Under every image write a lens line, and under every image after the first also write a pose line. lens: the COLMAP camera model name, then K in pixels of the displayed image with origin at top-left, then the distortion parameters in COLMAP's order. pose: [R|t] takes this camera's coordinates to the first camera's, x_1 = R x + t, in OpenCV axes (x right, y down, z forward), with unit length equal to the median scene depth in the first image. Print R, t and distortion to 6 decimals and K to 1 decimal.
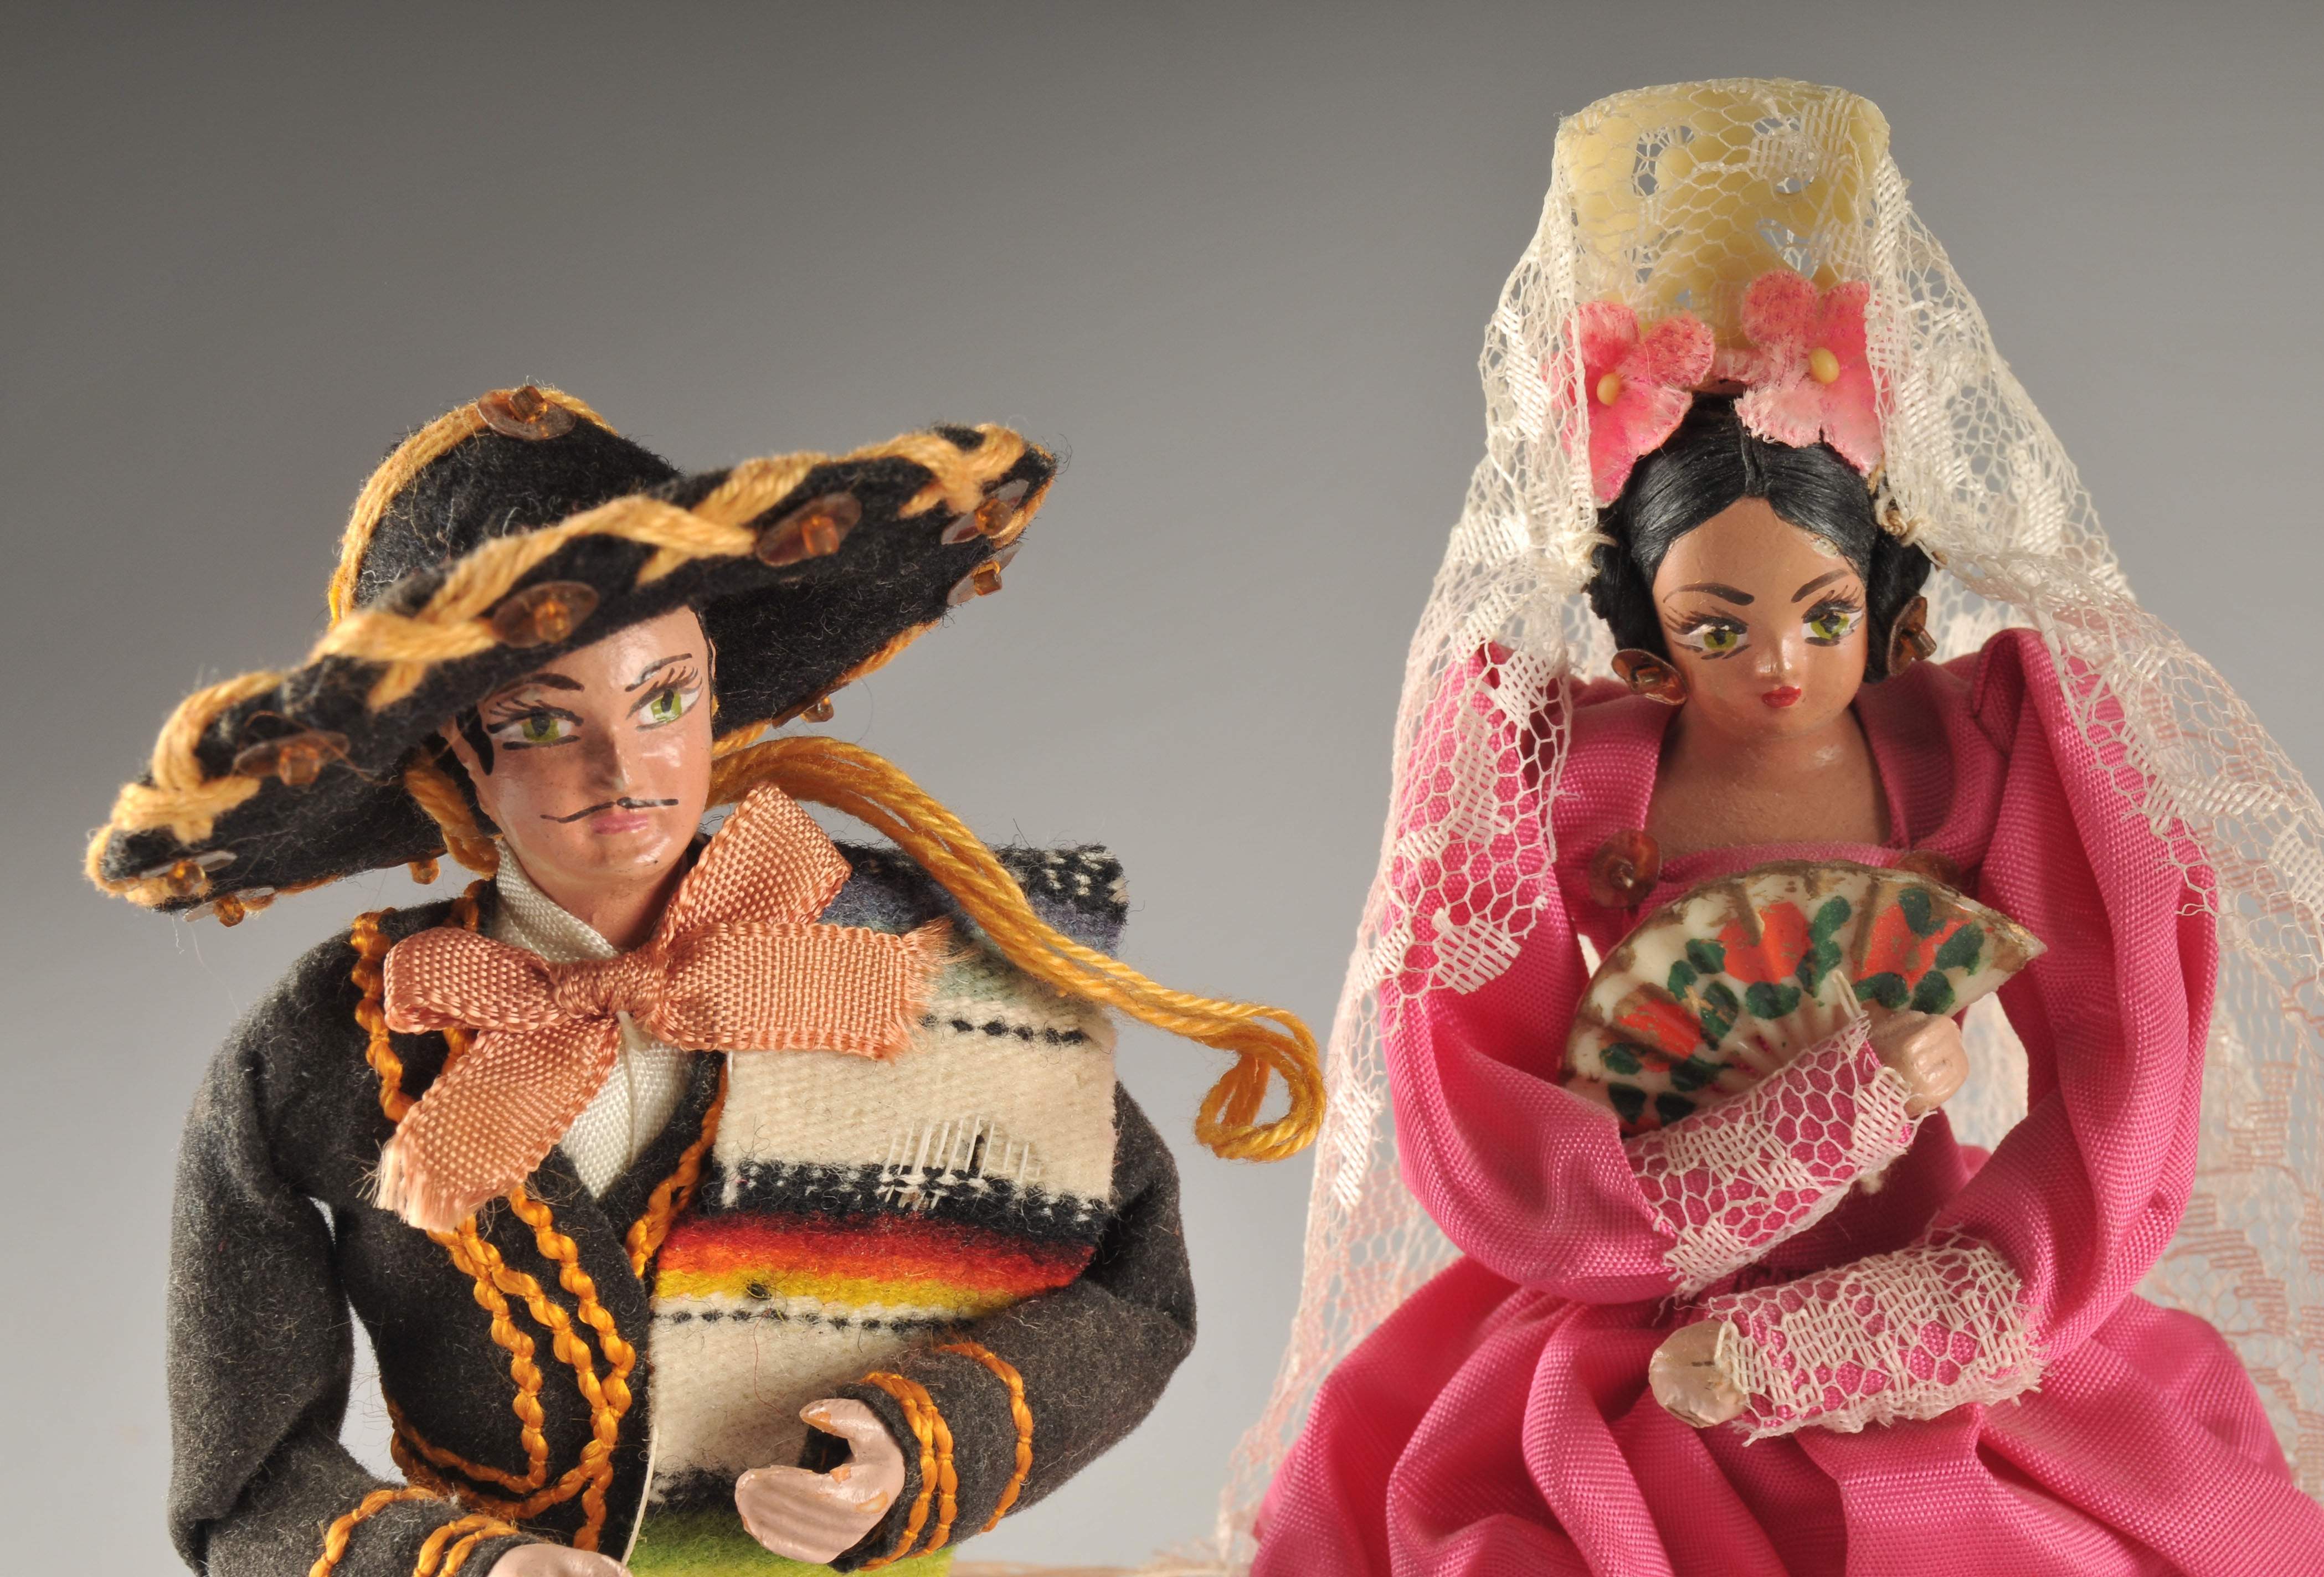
lens RADIAL K [[5110.7, 0, 1219.4], [0, 5110.7, 789.4], [0, 0, 1]] dist [-0.007722, -0.544976]
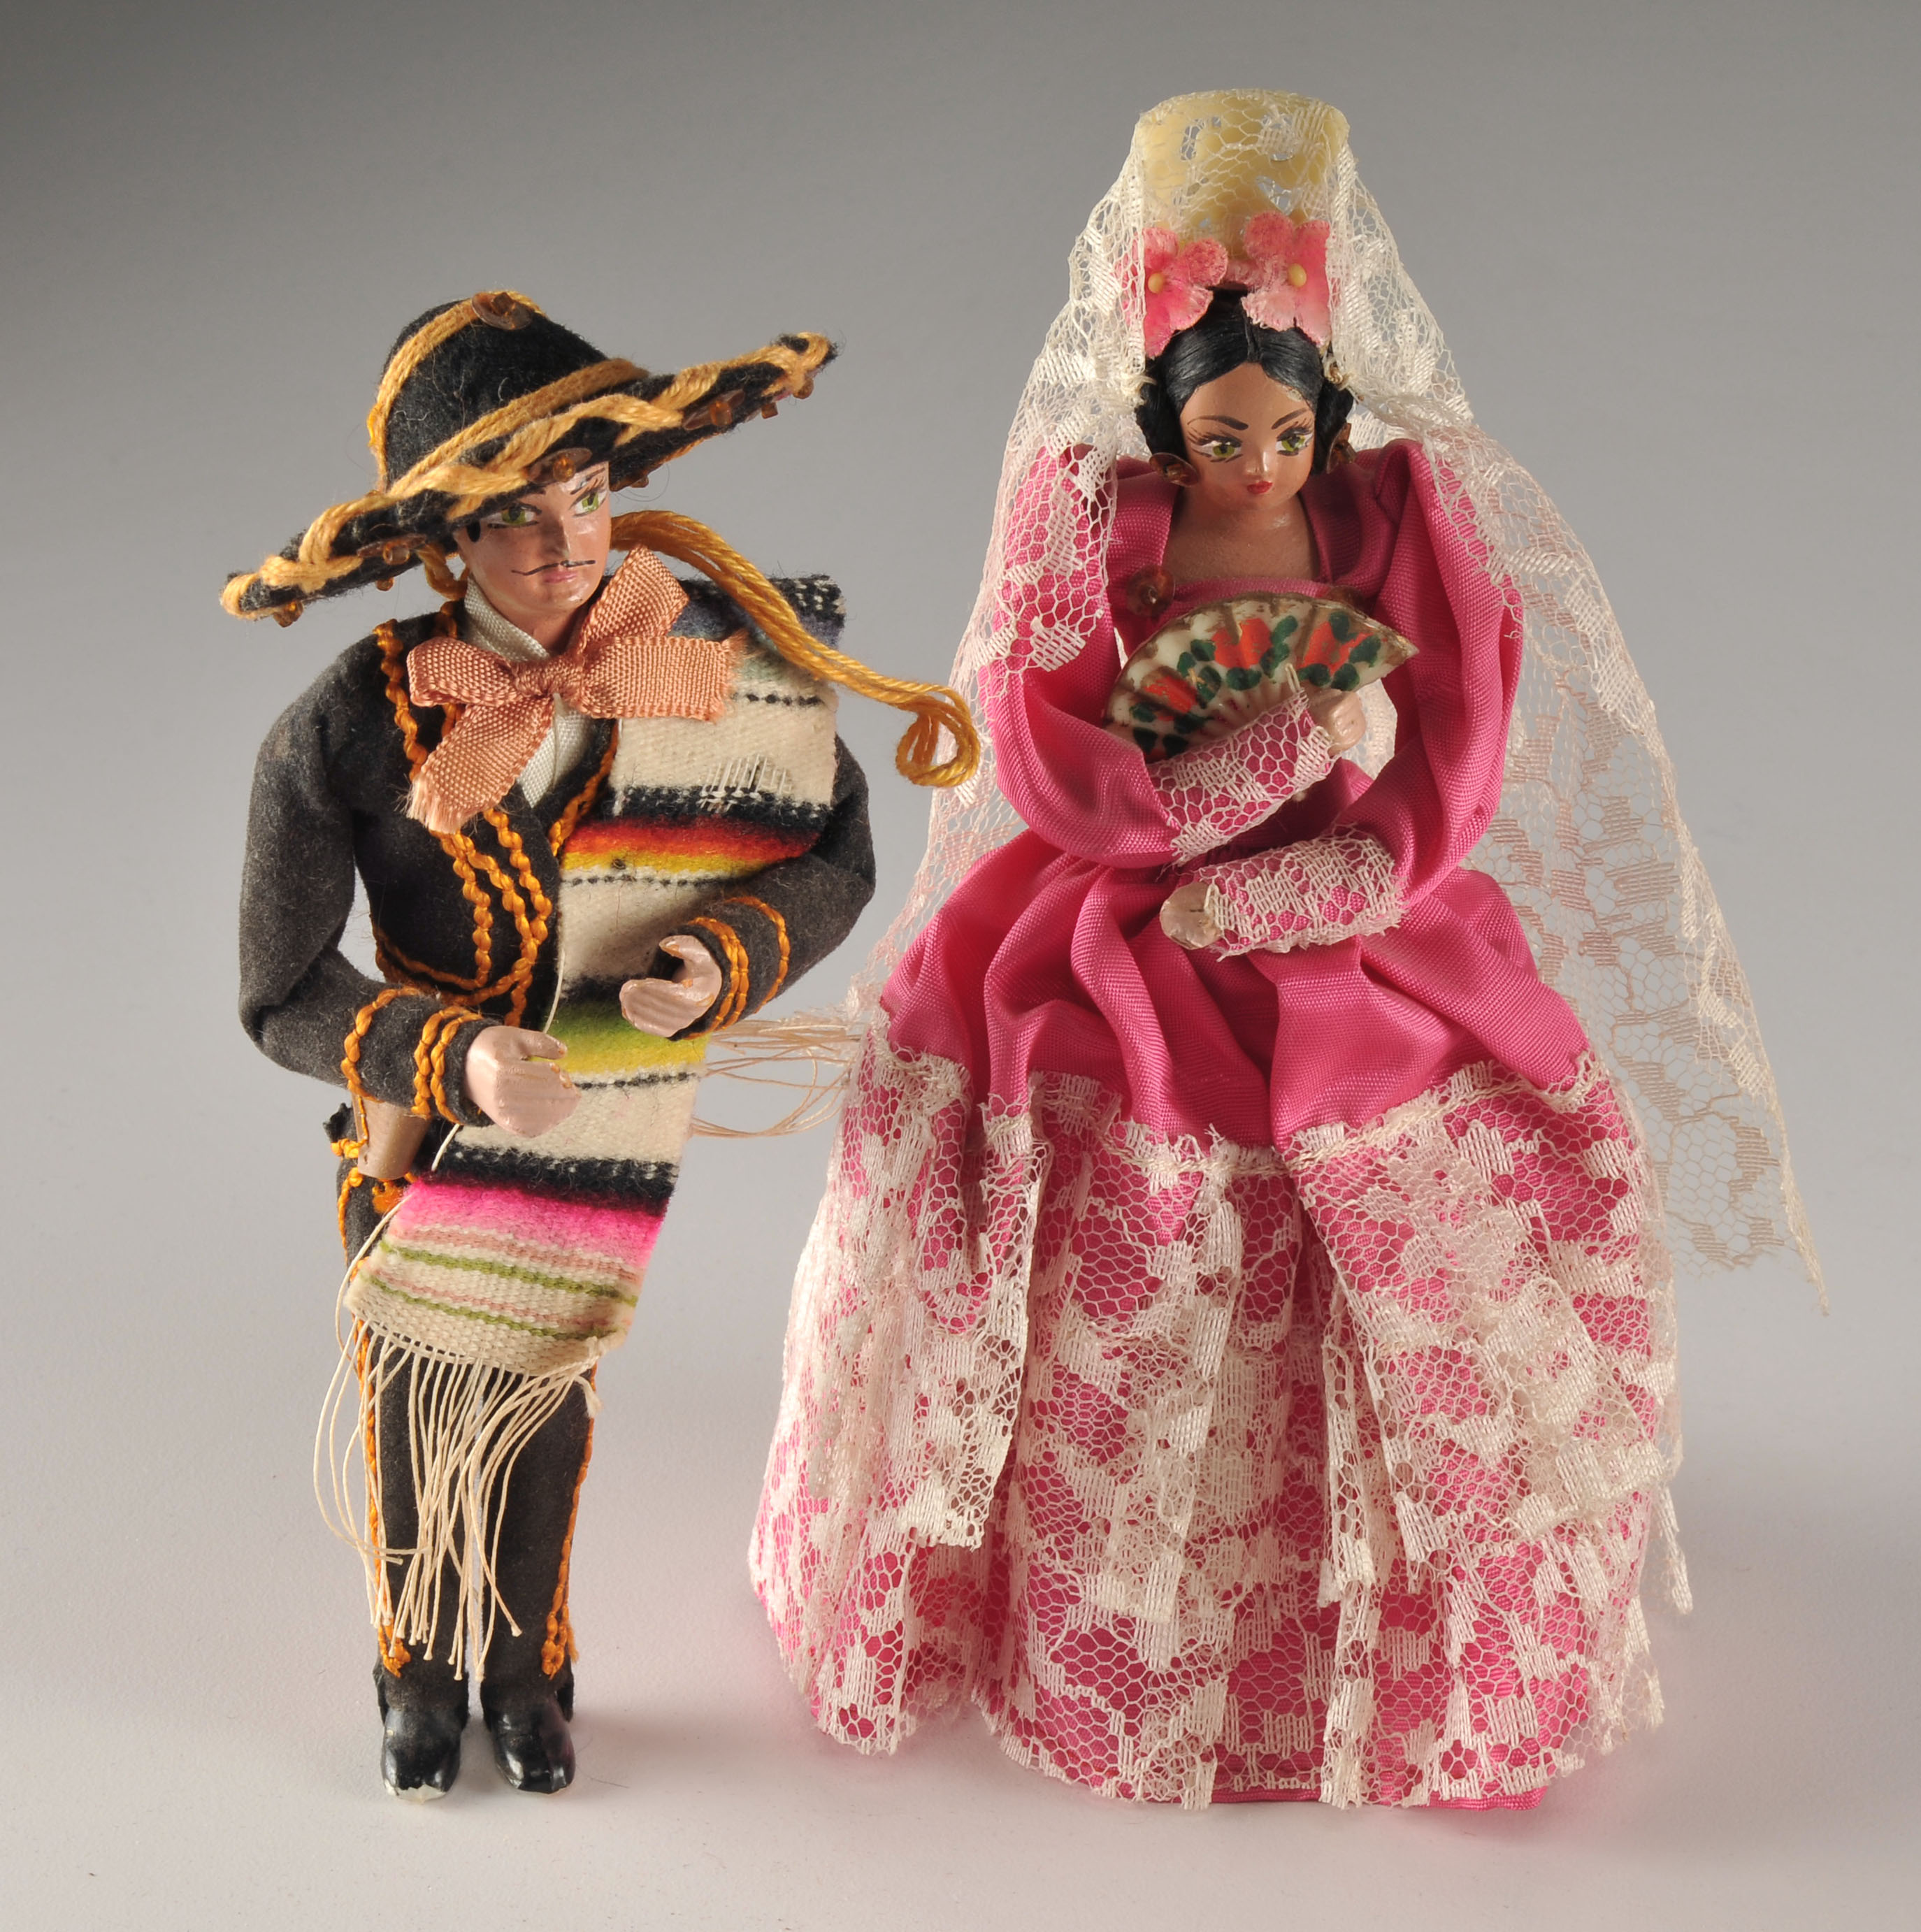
lens RADIAL K [[4494.6, 0, 960.5], [0, 4494.6, 966.0], [0, 0, 1]] dist [-0.038485, -0.145606]
pose [[0.991506, 0.009579, 0.129704, -0.160056], [-0.030526, 0.986565, 0.160493, -0.092953], [-0.126424, -0.163089, 0.978478, -0.360763]]
